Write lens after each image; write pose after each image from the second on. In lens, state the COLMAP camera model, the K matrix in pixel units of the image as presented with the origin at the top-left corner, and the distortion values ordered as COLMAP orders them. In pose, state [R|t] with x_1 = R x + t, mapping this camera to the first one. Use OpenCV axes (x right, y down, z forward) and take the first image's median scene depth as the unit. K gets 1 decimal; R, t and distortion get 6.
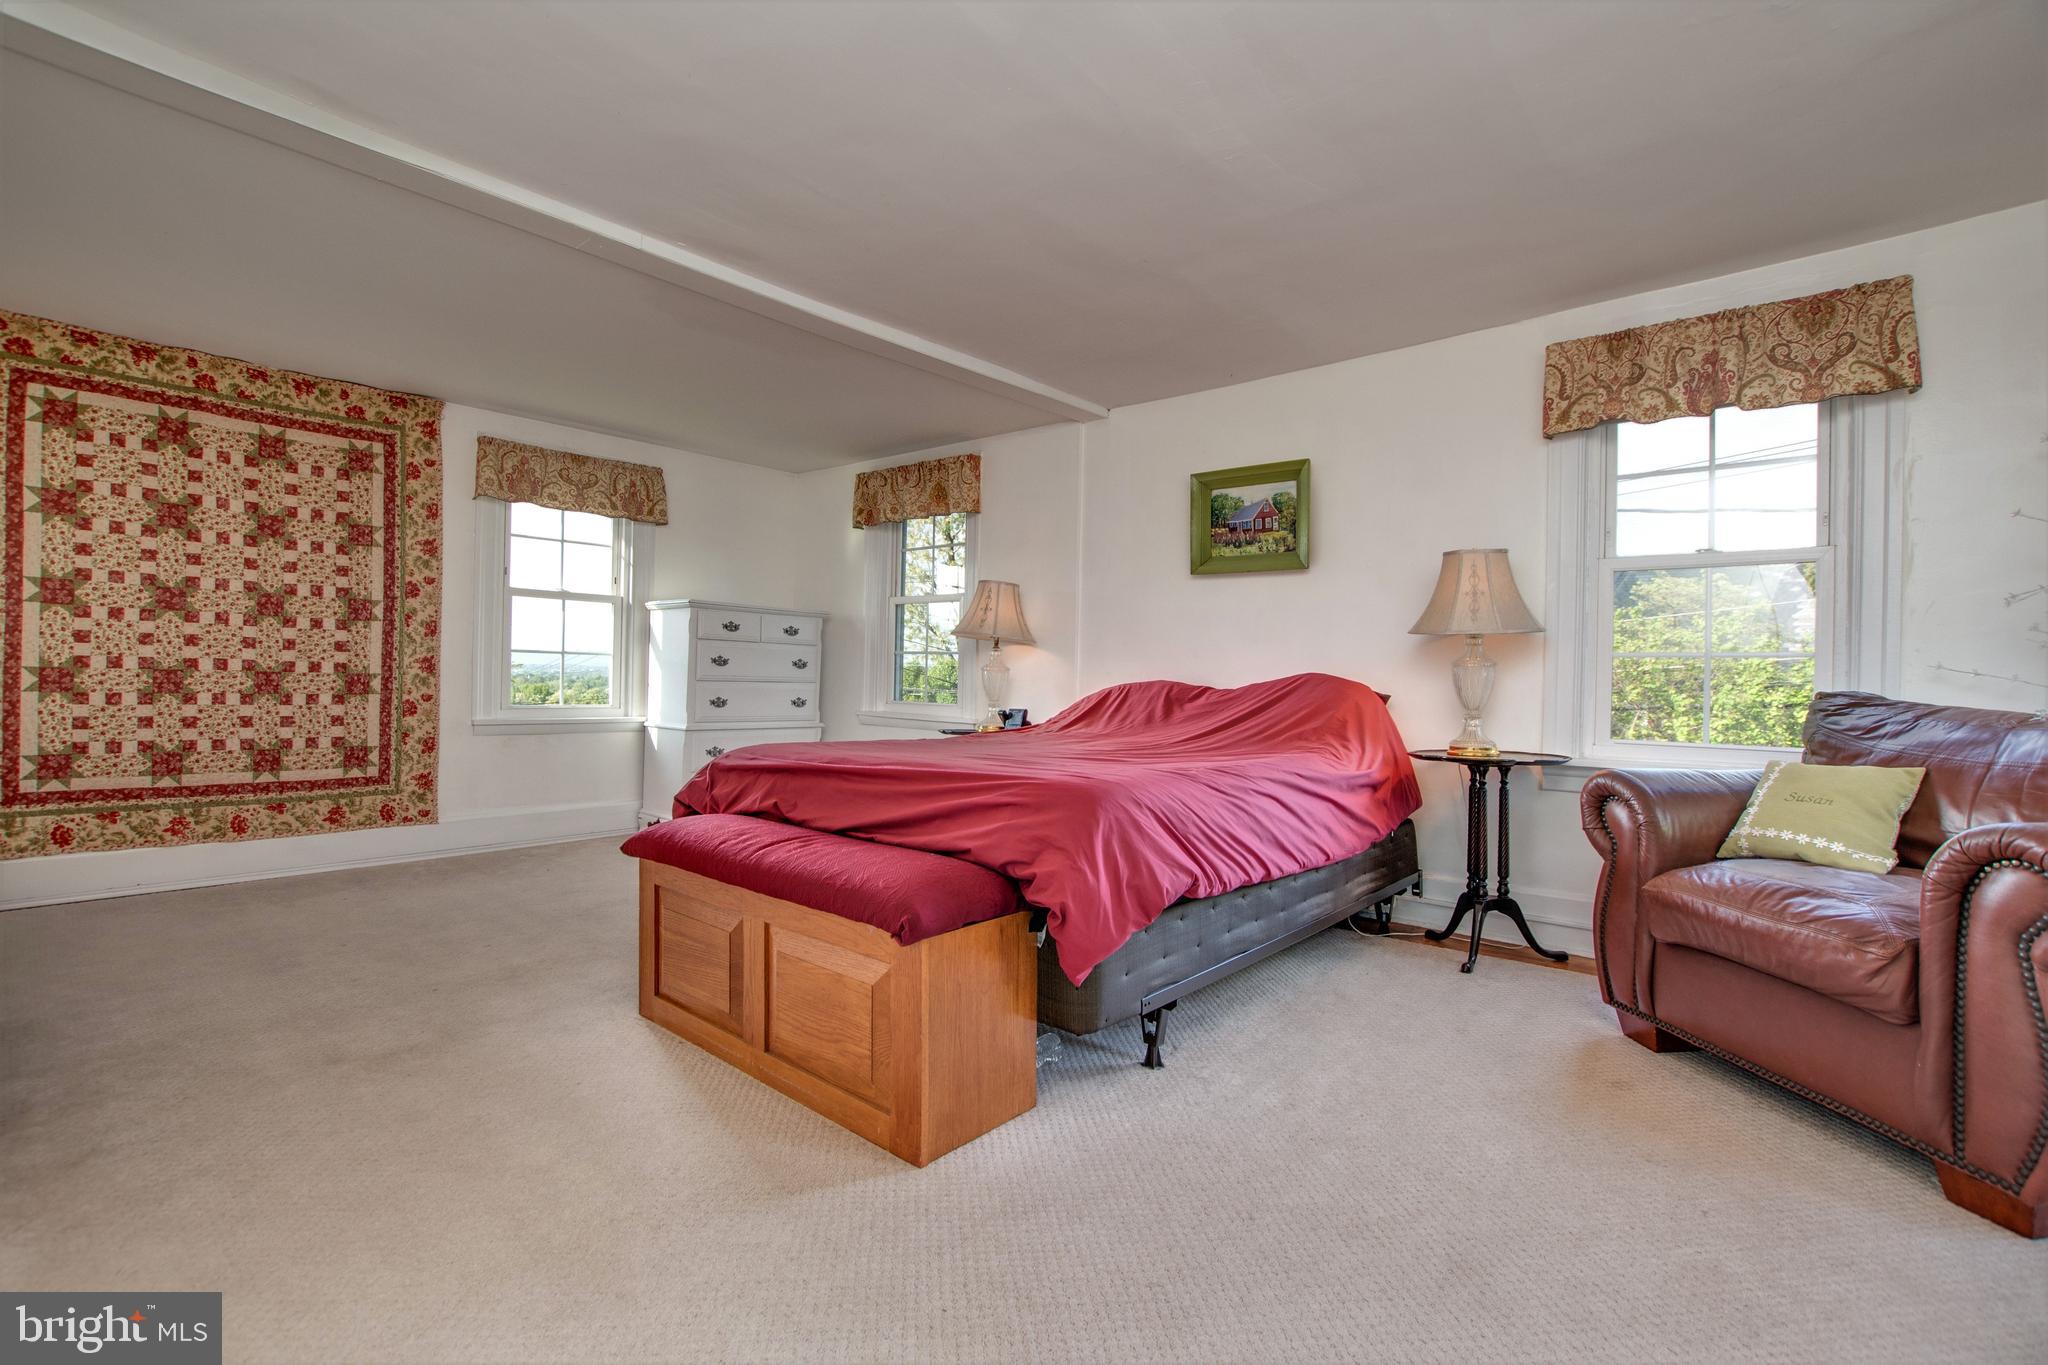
lens RADIAL K [[920.8, 0, 1035.7], [0, 920.8, 667.6], [0, 0, 1]] dist [-0.015668, 0.001215]
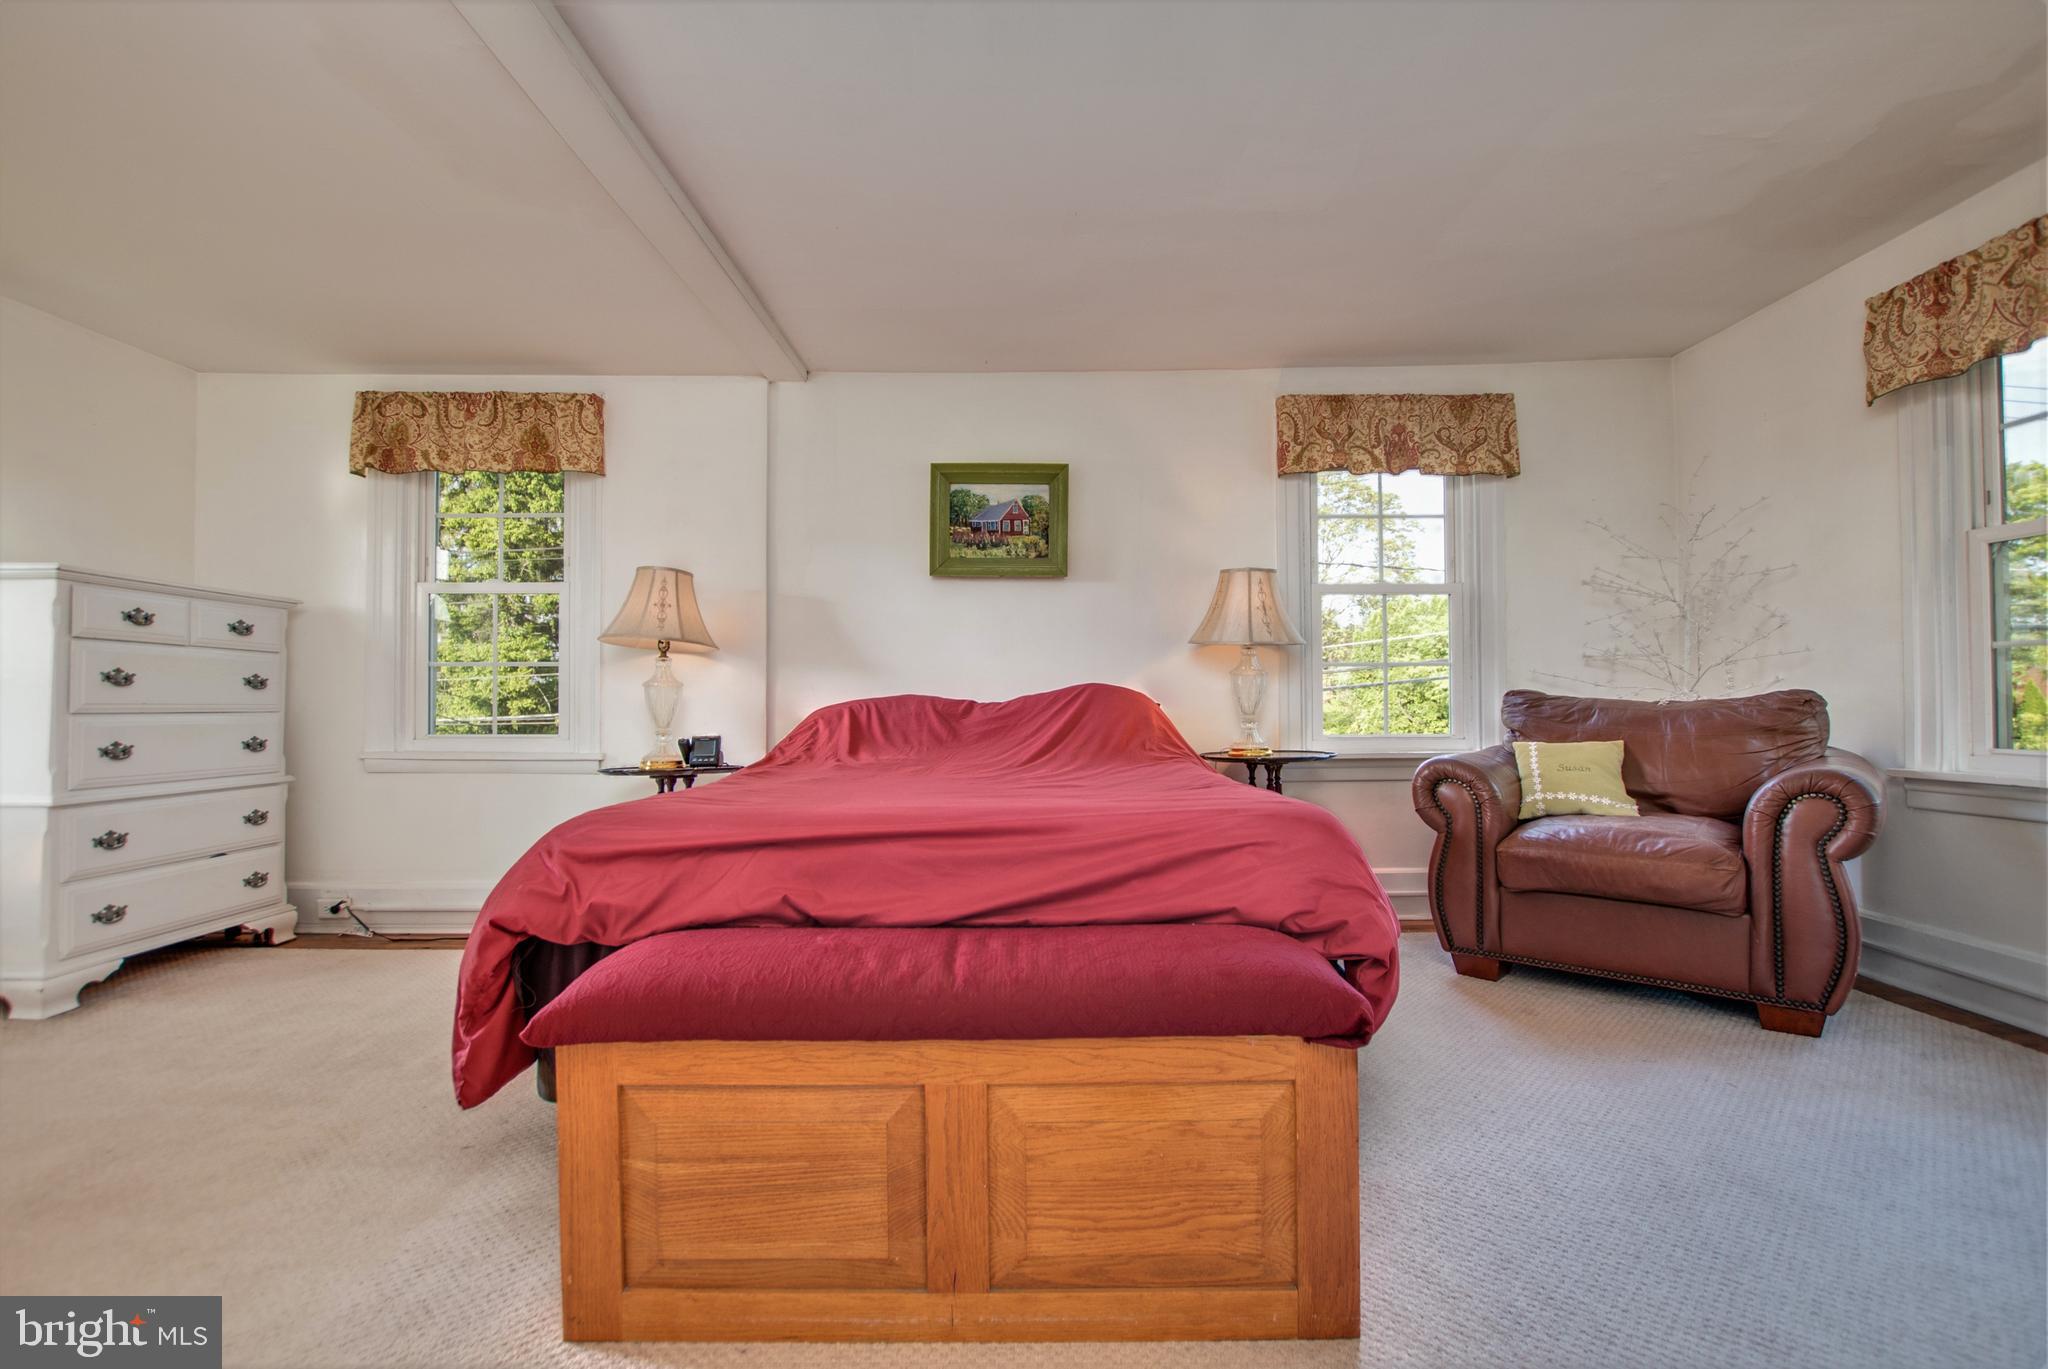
lens RADIAL K [[920.8, 0, 1018.0], [0, 920.8, 691.9], [0, 0, 1]] dist [-0.015668, 0.001215]
pose [[0.760159, -0.018221, 0.649481, -0.382941], [0.012325, 0.999831, 0.013625, 0.000961], [-0.649620, -0.002352, 0.760256, 0.287851]]
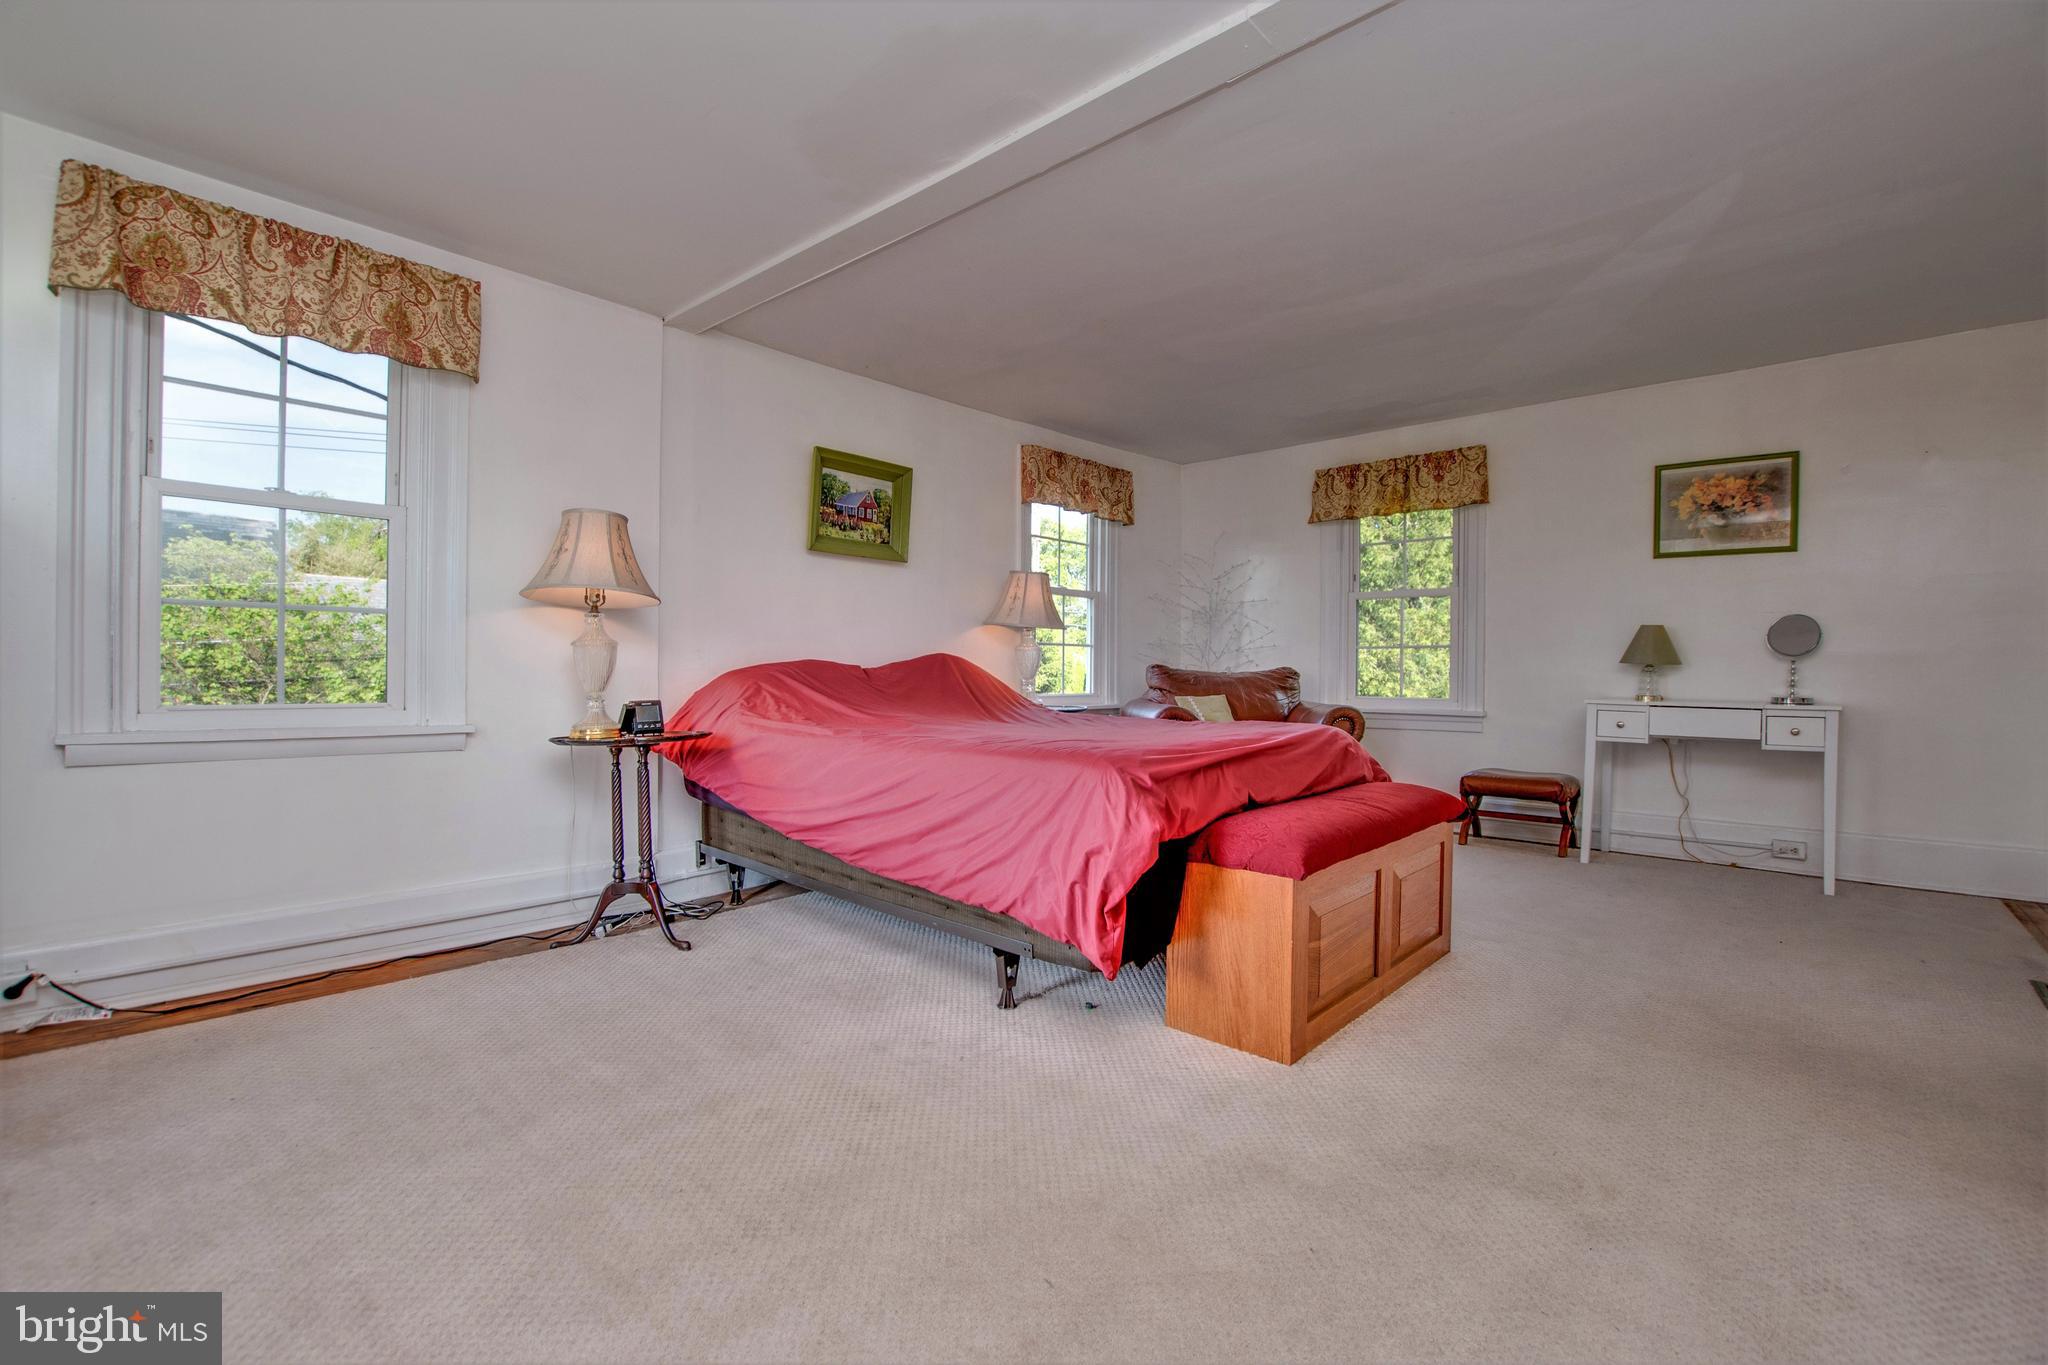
lens RADIAL K [[920.8, 0, 1029.3], [0, 920.8, 682.1], [0, 0, 1]] dist [-0.015668, 0.001215]
pose [[0.028585, -0.034301, 0.999003, -0.864285], [-0.022649, 0.999132, 0.034954, -0.001992], [-0.999335, -0.023625, 0.027783, 0.809954]]
